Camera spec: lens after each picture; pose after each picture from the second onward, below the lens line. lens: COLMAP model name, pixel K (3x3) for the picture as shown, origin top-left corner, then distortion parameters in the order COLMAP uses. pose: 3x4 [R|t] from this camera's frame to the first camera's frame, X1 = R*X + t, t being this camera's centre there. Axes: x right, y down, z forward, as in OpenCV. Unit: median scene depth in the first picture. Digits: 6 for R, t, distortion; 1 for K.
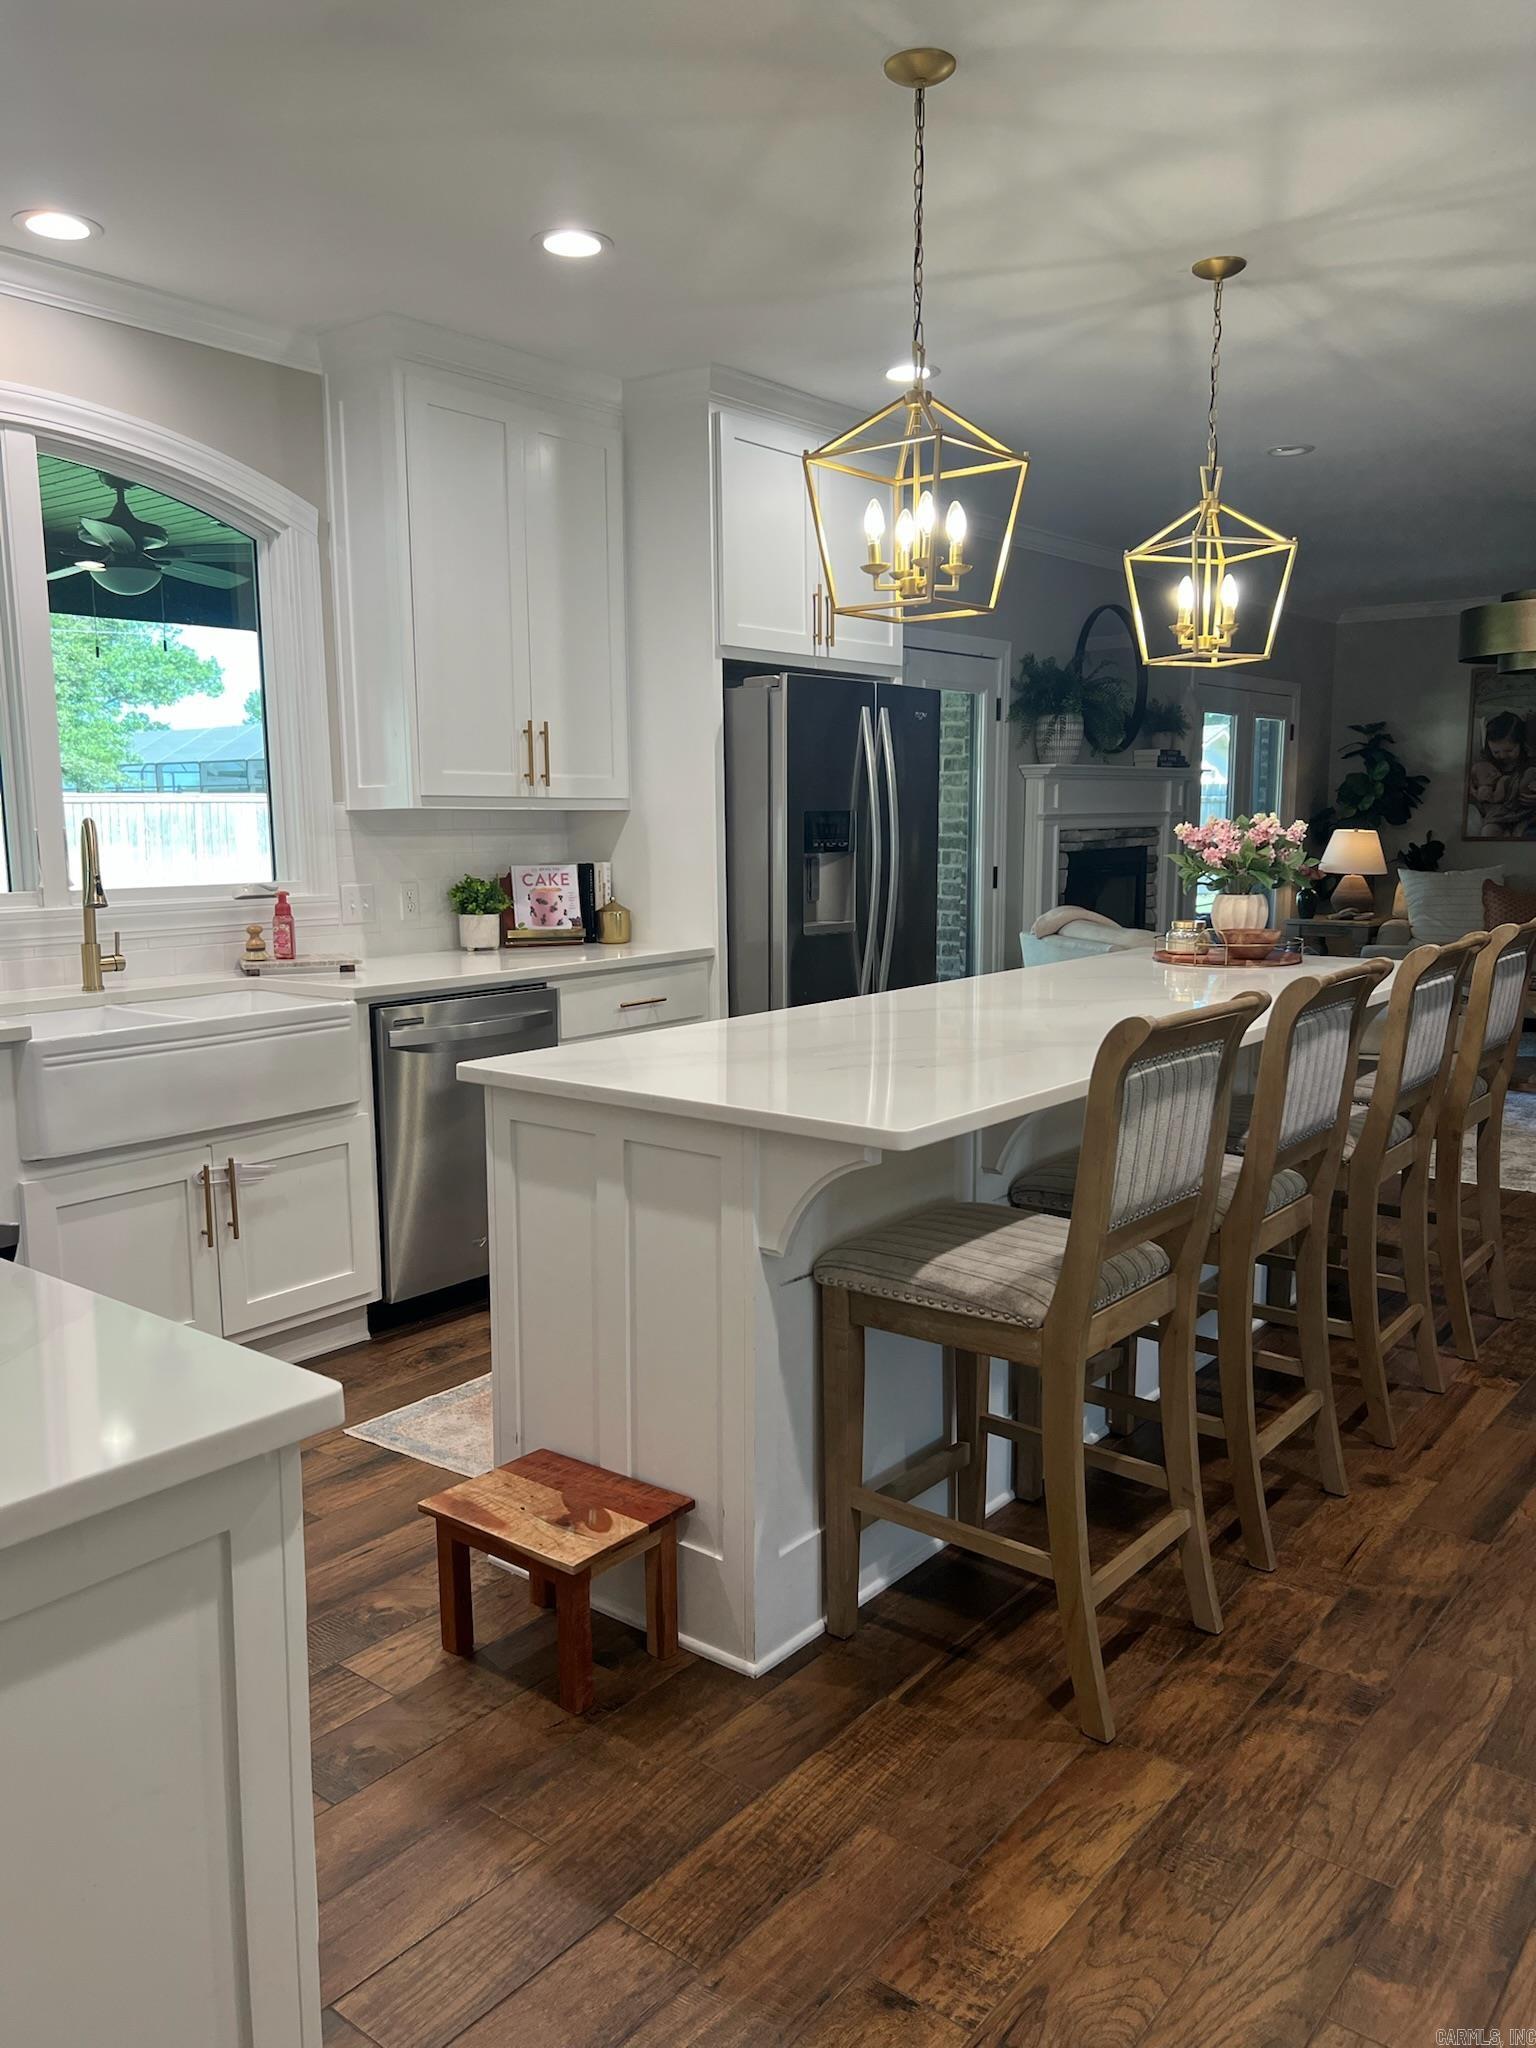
lens RADIAL K [[1547.3, 0, 746.1], [0, 1547.3, 1019.5], [0, 0, 1]] dist [0.052080, -0.061809]
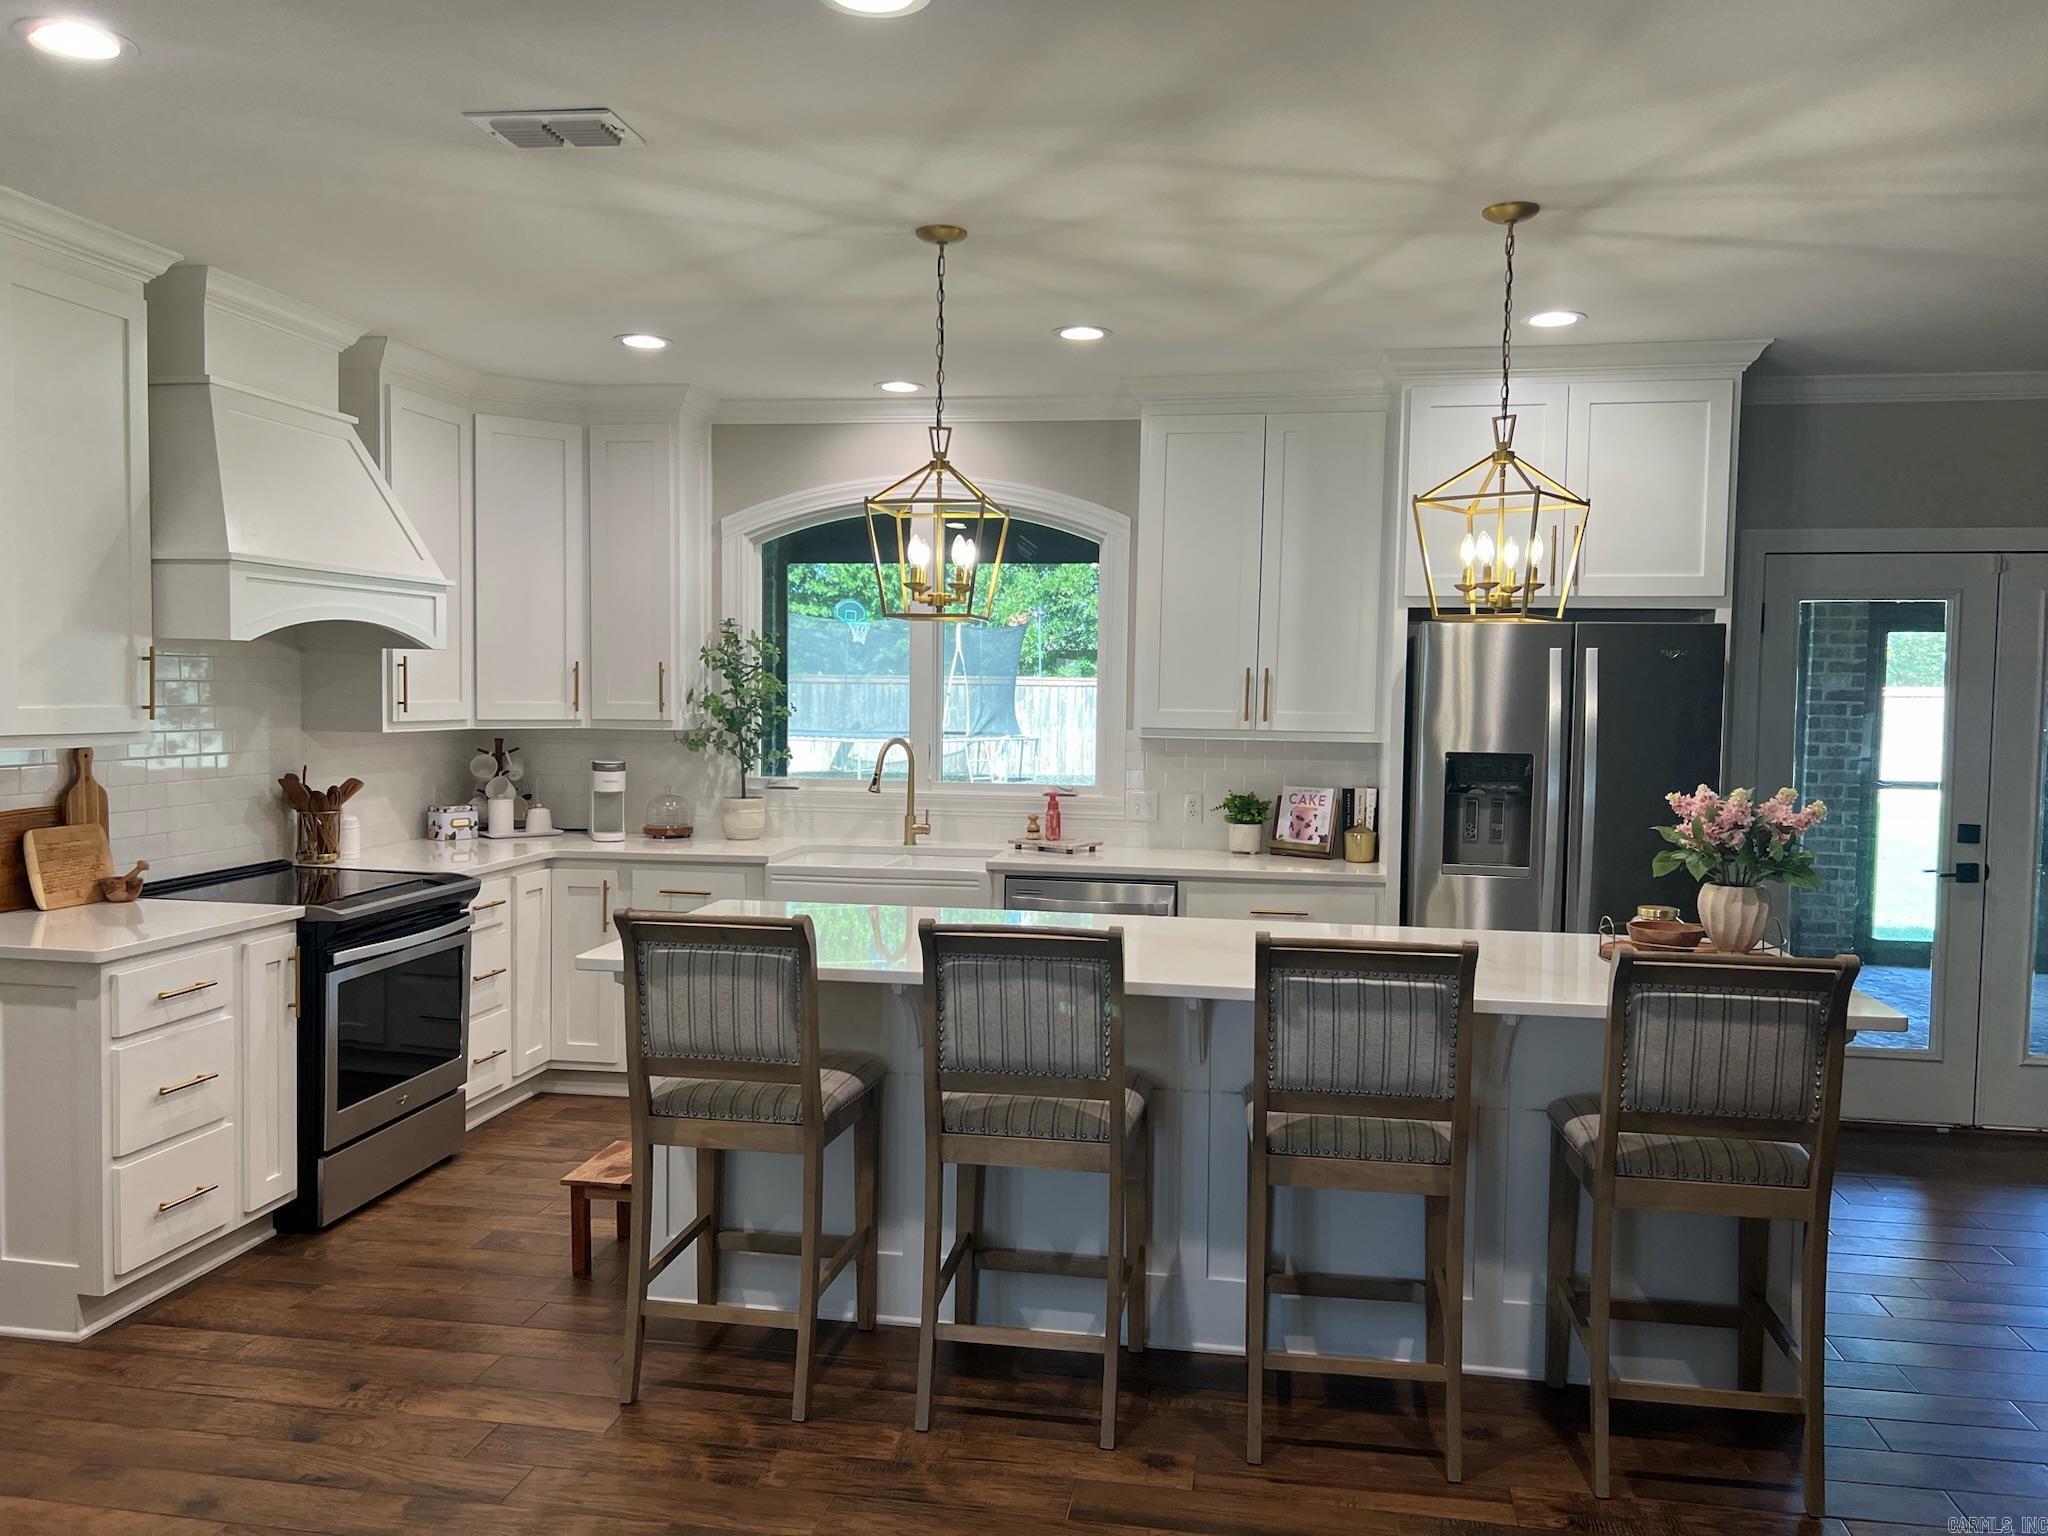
lens RADIAL K [[1547.3, 0, 1015.9], [0, 1547.3, 768.5], [0, 0, 1]] dist [0.052080, -0.061809]
pose [[0.484938, 0.063322, -0.872253, 0.976985], [-0.133575, 0.991036, -0.002317, -0.103689], [0.864288, 0.117635, 0.489049, 0.313196]]
